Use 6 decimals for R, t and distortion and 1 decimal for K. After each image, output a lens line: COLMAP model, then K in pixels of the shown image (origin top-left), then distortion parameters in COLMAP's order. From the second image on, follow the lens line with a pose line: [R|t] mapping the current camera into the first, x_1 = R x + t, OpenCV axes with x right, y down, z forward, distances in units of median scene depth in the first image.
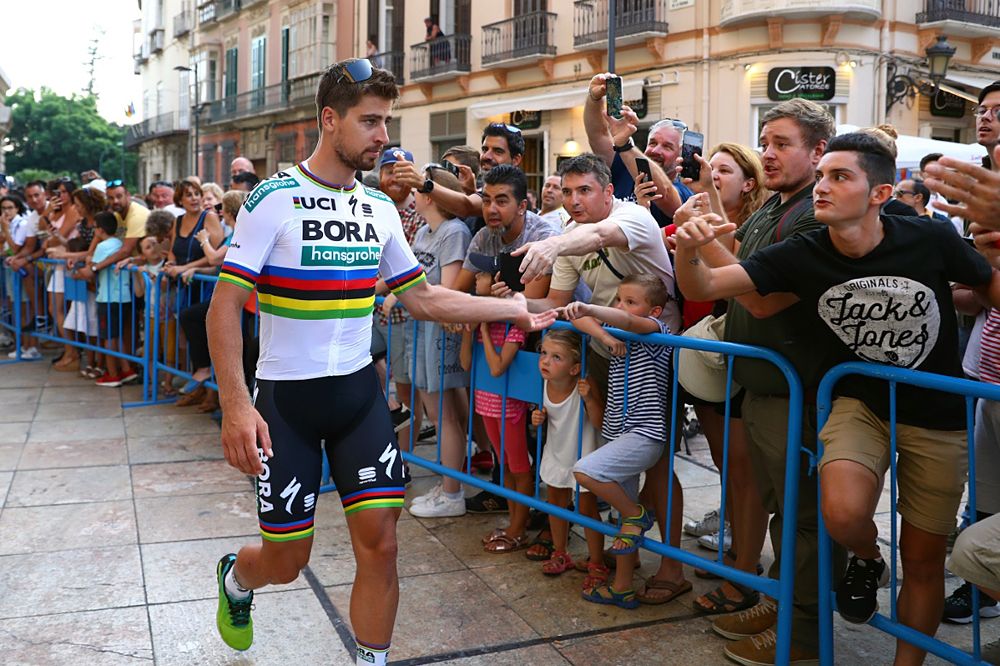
lens RADIAL K [[1089.9, 0, 500.0], [0, 1089.9, 333.0], [0, 0, 1]] dist [-0.094860, -0.033176]
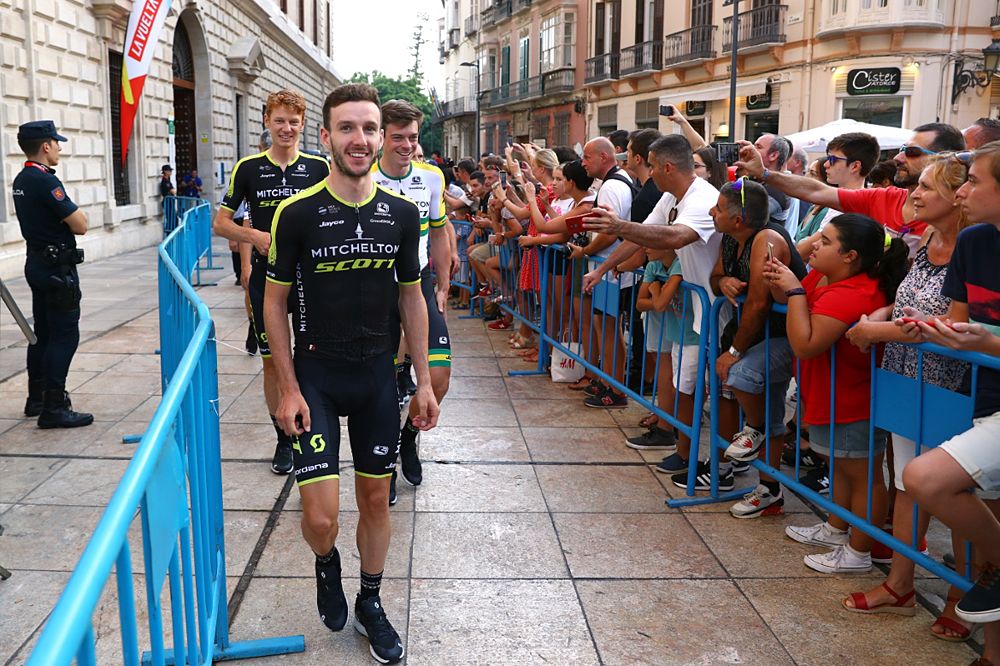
lens RADIAL K [[1089.9, 0, 500.0], [0, 1089.9, 333.0], [0, 0, 1]] dist [-0.094860, -0.033176]
pose [[0.953316, 0.030839, -0.300396, 0.191274], [-0.019608, 0.998994, 0.040334, 0.024008], [0.301338, -0.032561, 0.952961, -0.302115]]
